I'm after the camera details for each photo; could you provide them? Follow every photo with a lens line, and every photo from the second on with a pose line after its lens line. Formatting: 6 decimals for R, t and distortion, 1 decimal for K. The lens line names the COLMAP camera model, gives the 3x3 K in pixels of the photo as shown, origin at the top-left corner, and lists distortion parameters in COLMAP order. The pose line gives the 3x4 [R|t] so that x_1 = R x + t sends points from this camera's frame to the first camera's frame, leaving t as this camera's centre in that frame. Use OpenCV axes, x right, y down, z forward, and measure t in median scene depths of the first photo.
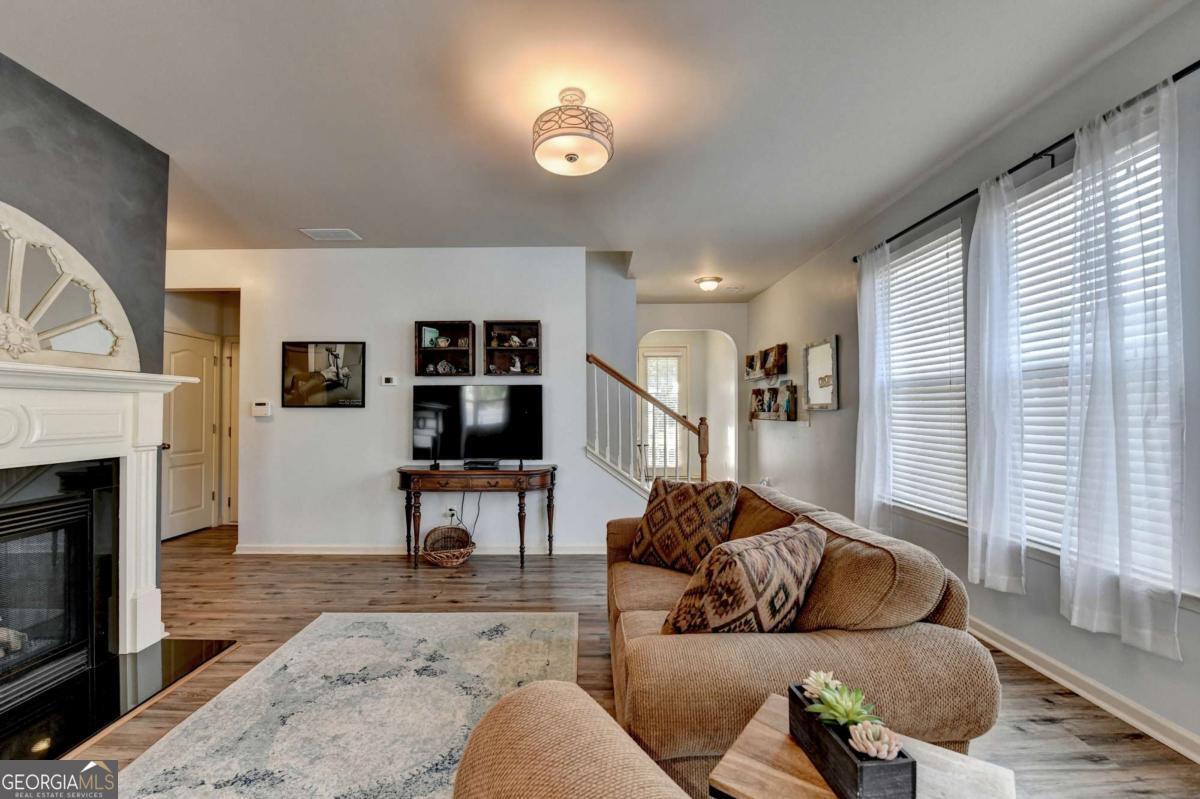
lens RADIAL K [[488.7, 0, 587.5], [0, 488.7, 401.5], [0, 0, 1]] dist [-0.015180, -0.001892]
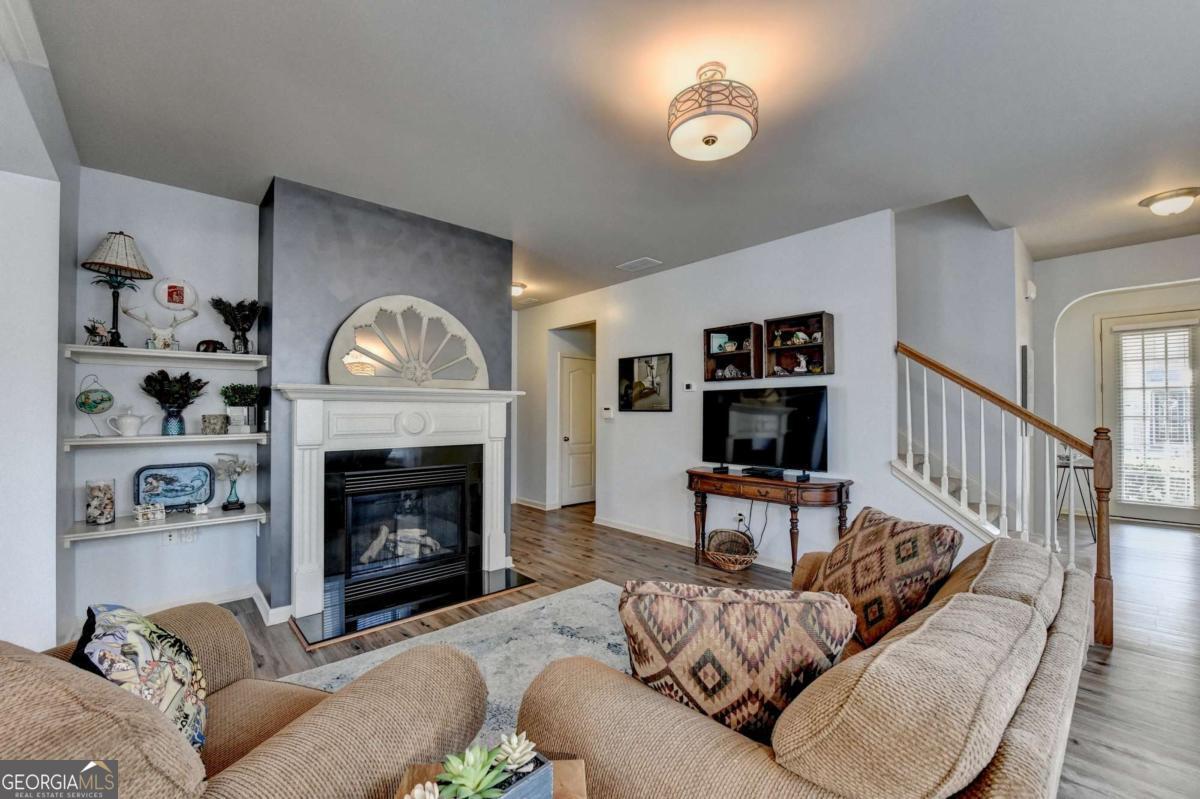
lens RADIAL K [[488.7, 0, 597.5], [0, 488.7, 408.5], [0, 0, 1]] dist [-0.015180, -0.001892]
pose [[0.671893, -0.002753, -0.740643, 0.267001], [0.009883, 0.999937, 0.005248, -0.002762], [0.740582, -0.010846, 0.671878, 0.120693]]
